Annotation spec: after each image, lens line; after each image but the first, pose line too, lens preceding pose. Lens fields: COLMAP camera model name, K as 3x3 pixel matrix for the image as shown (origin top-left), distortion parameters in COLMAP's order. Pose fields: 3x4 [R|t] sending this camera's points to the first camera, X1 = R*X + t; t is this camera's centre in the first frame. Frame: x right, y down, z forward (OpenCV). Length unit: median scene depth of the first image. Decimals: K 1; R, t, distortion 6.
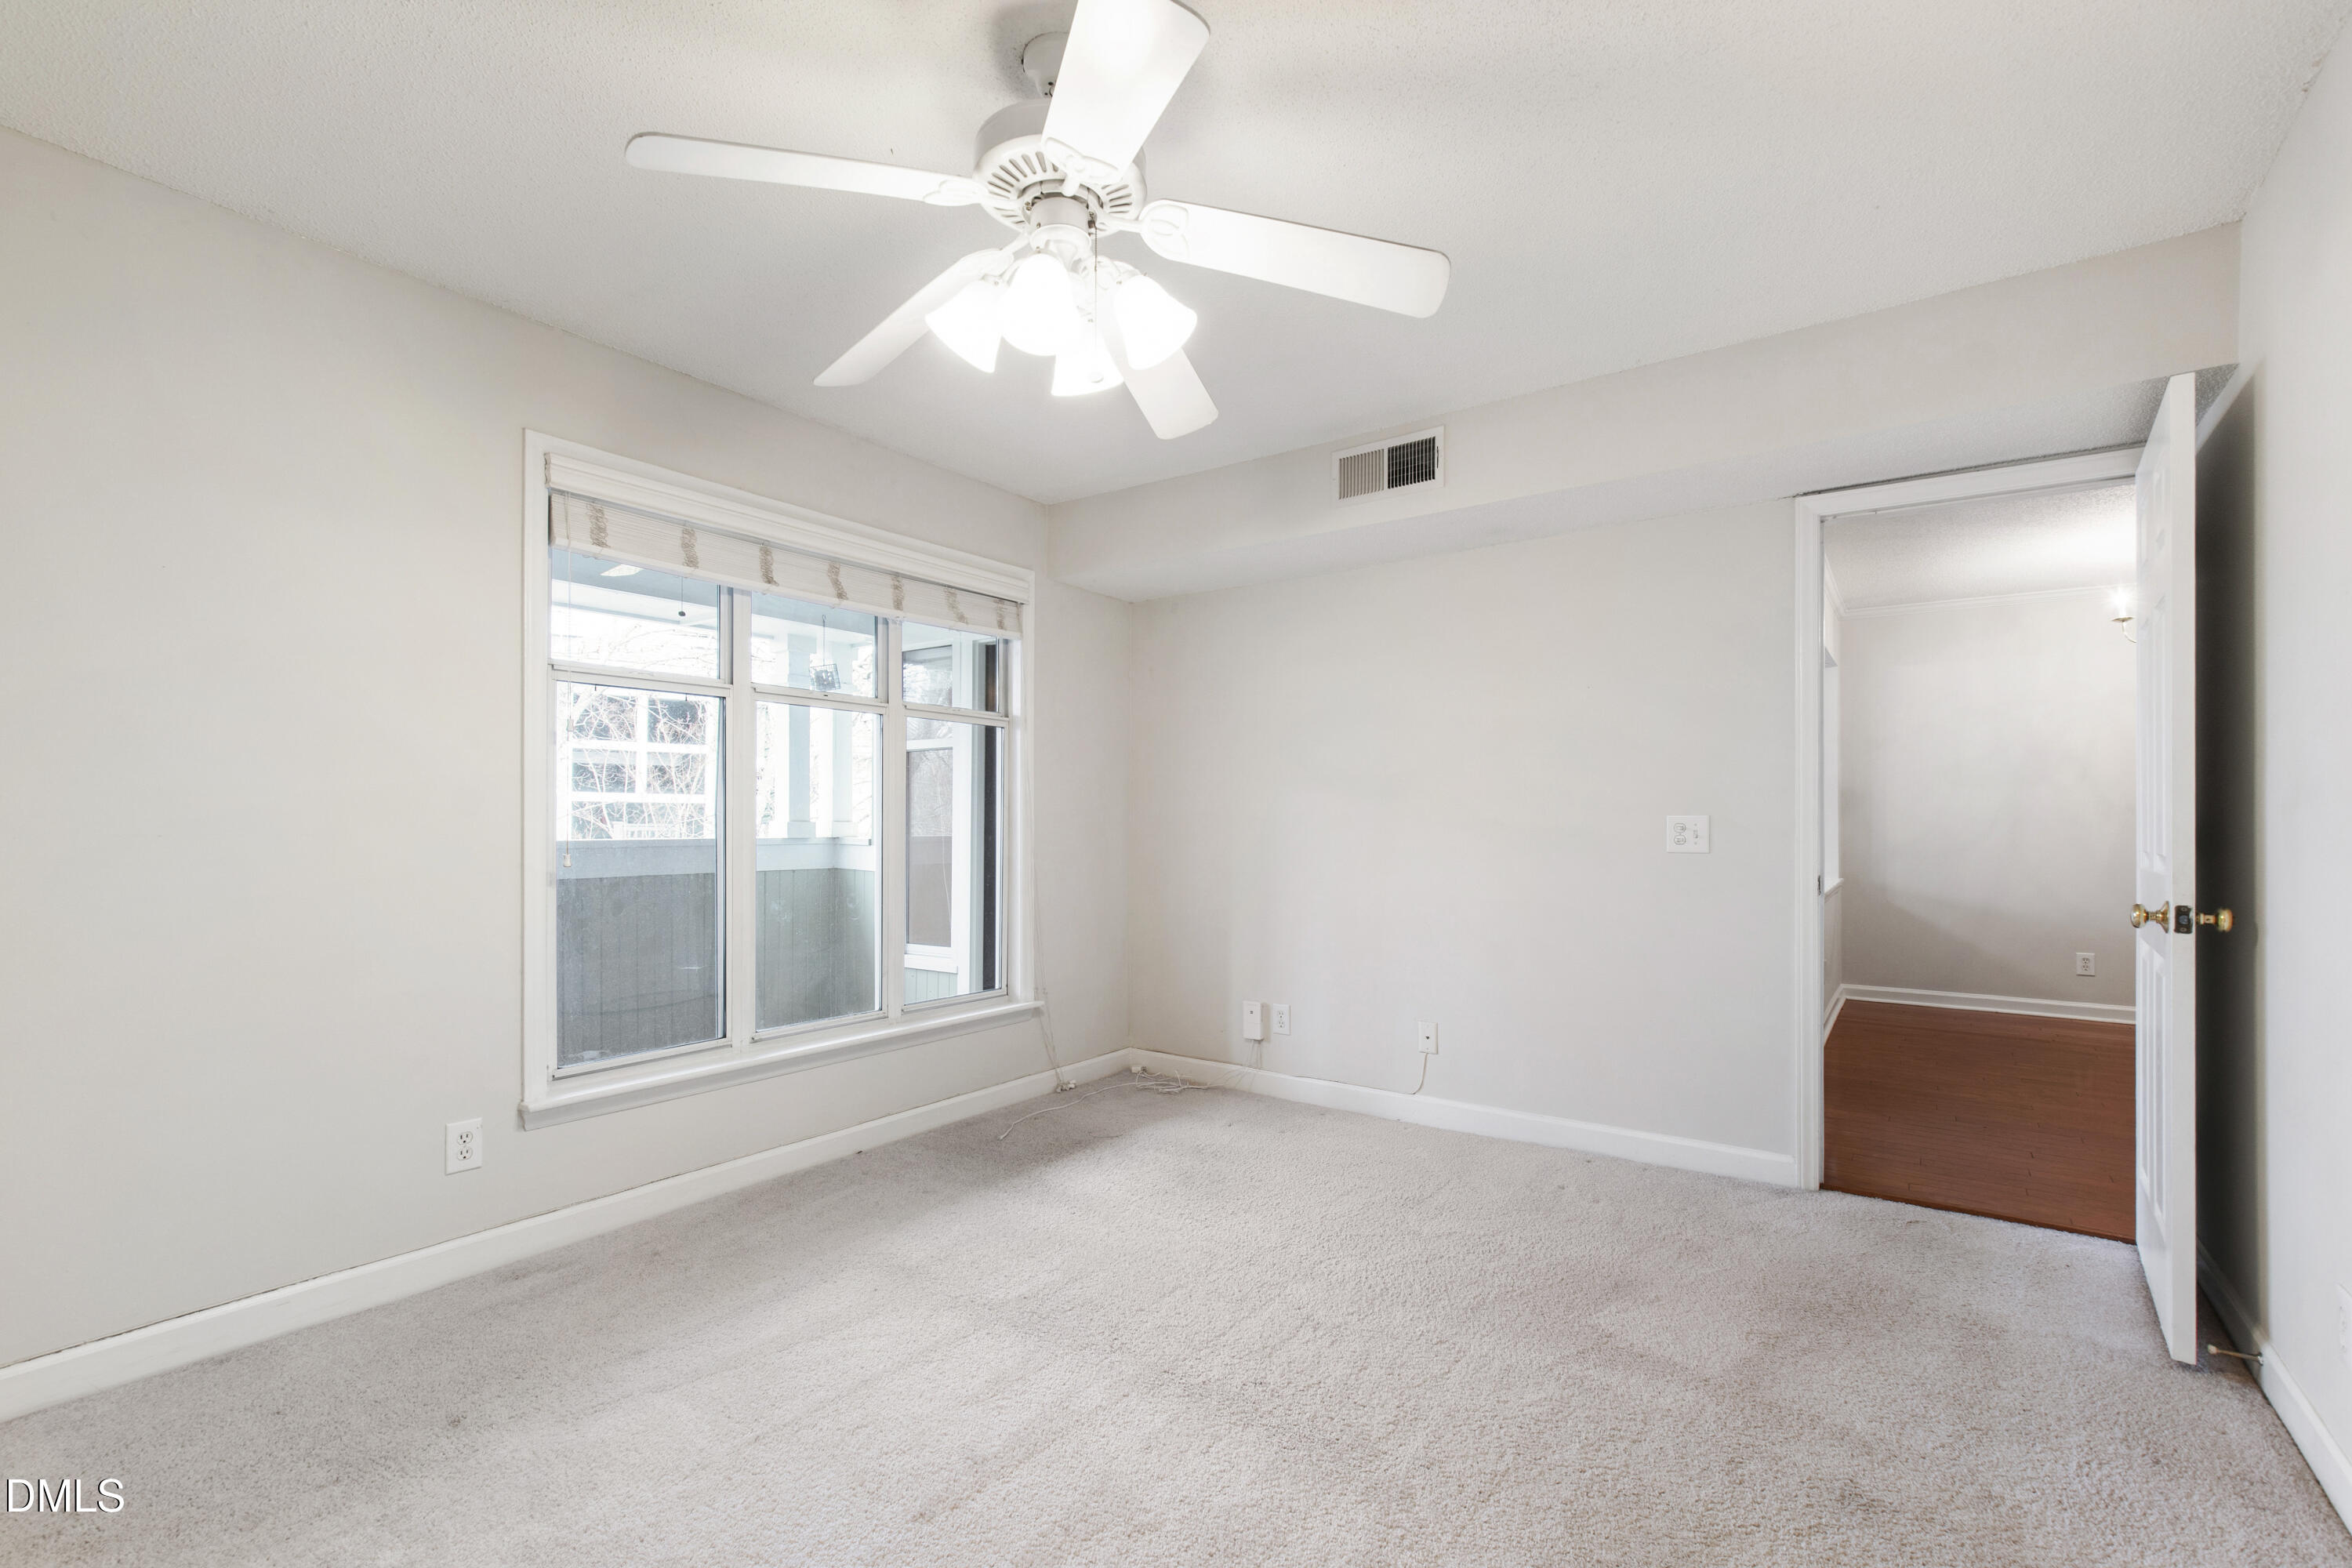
lens RADIAL K [[1036.6, 0, 1169.9], [0, 1036.6, 813.9], [0, 0, 1]] dist [-0.000383, 0.000084]
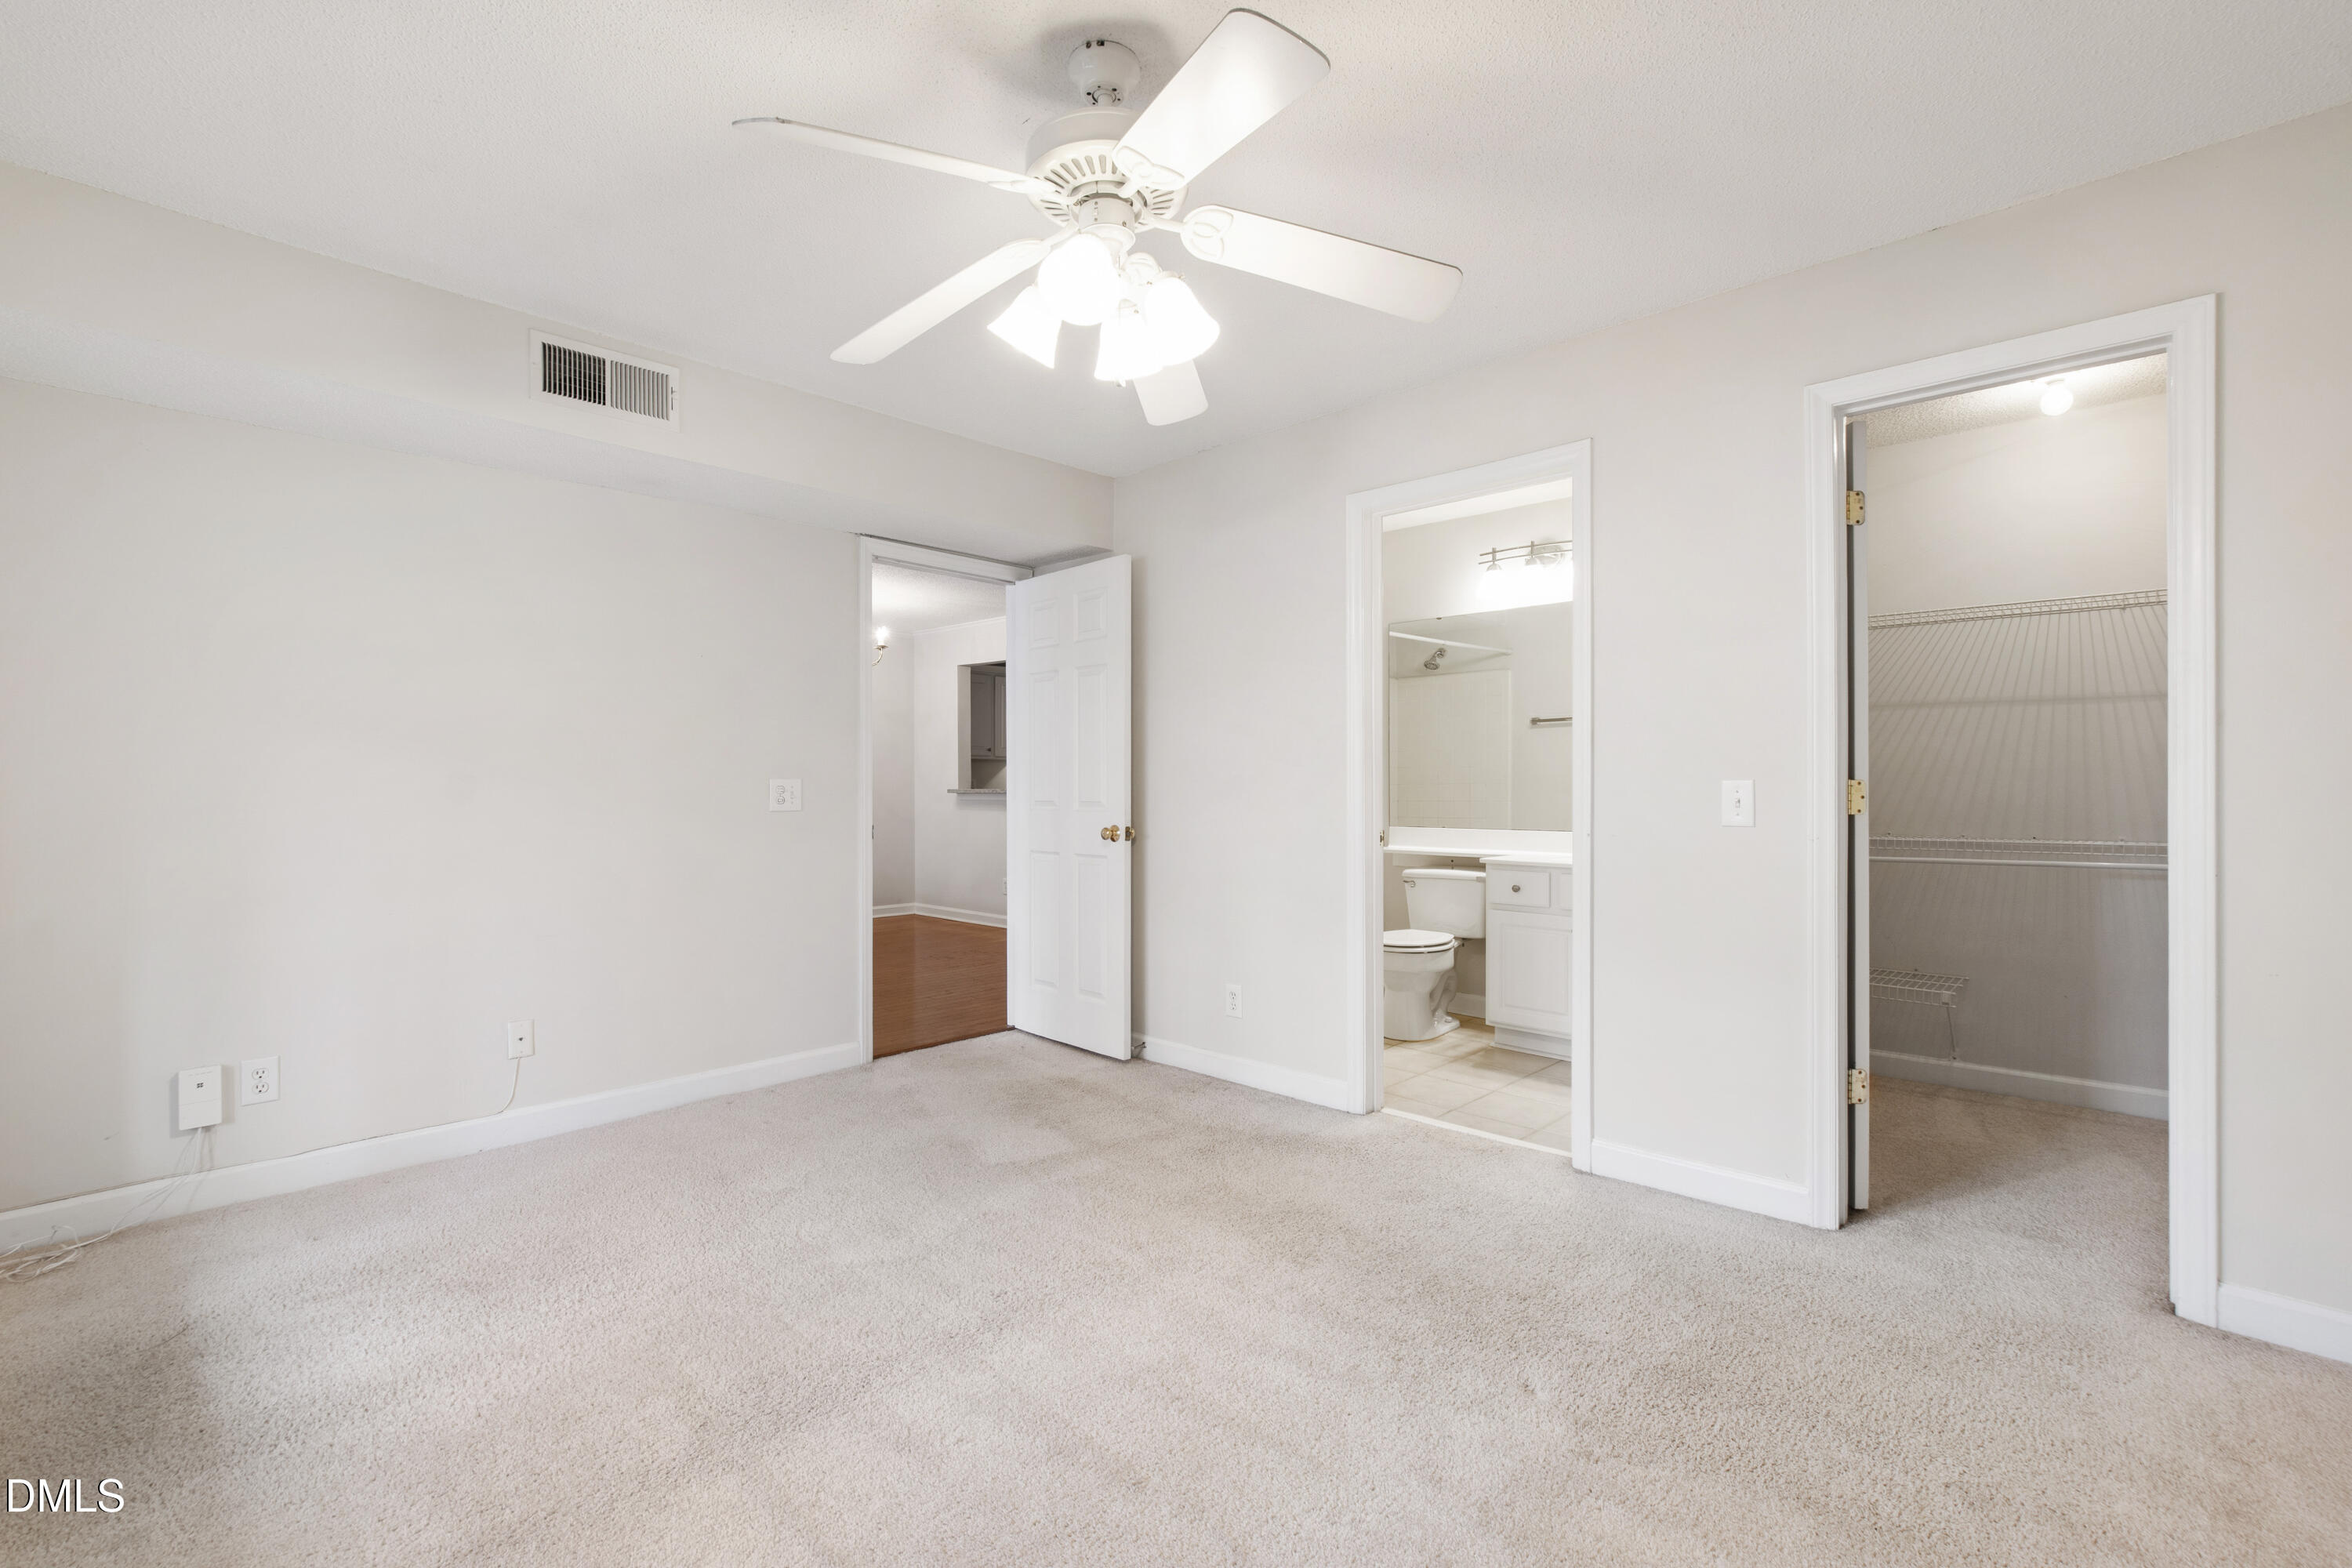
lens RADIAL K [[1015.5, 0, 1176.0], [0, 1015.5, 784.0], [0, 0, 1]] dist [0.001842, 0.000451]
pose [[0.155037, -0.000430, 0.987909, -0.599494], [0.000035, 1.000000, 0.000430, 0.007155], [-0.987909, -0.000032, 0.155037, 0.413438]]
